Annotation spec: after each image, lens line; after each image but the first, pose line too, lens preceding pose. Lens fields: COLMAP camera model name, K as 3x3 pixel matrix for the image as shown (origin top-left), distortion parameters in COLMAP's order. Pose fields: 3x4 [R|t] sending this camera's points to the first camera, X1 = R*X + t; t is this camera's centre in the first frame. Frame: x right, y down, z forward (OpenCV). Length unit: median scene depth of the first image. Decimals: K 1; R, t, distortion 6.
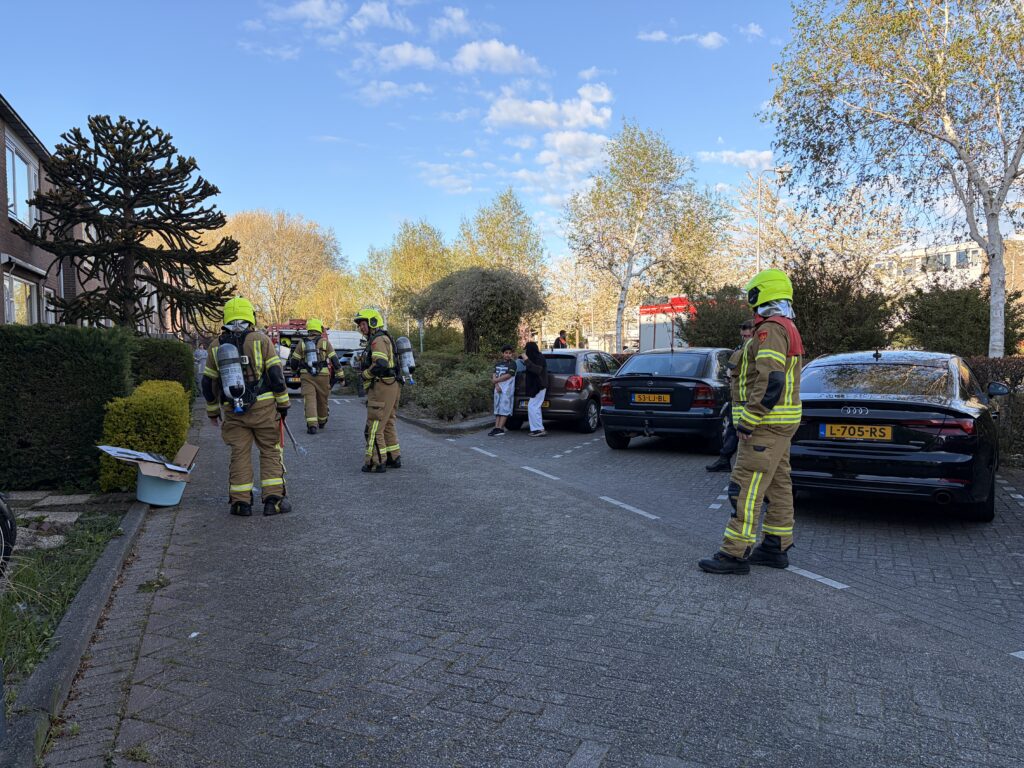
lens RADIAL K [[770.7, 0, 512.6], [0, 770.7, 385.9], [0, 0, 1]] dist [0.025217, -0.013901]
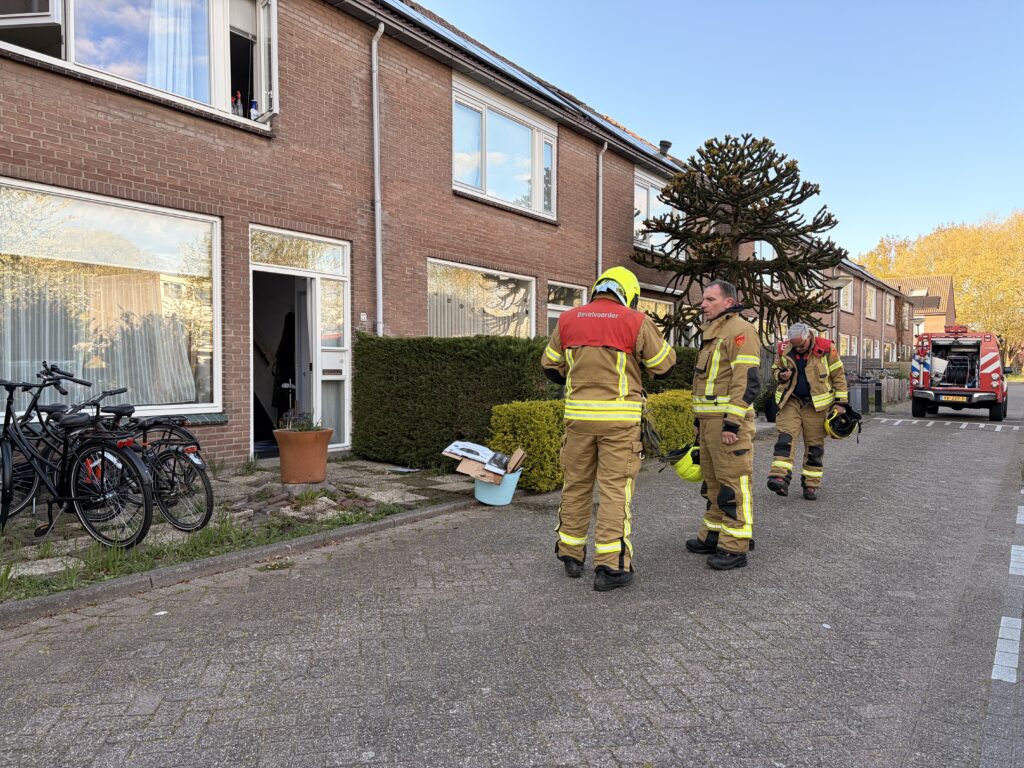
lens RADIAL K [[770.7, 0, 512.2], [0, 770.7, 376.0], [0, 0, 1]] dist [0.025217, -0.013901]
pose [[0.580508, 0.019101, -0.814030, 0.613515], [-0.045015, 0.998949, -0.008662, -0.016922], [0.813009, 0.041672, 0.580758, 0.626194]]
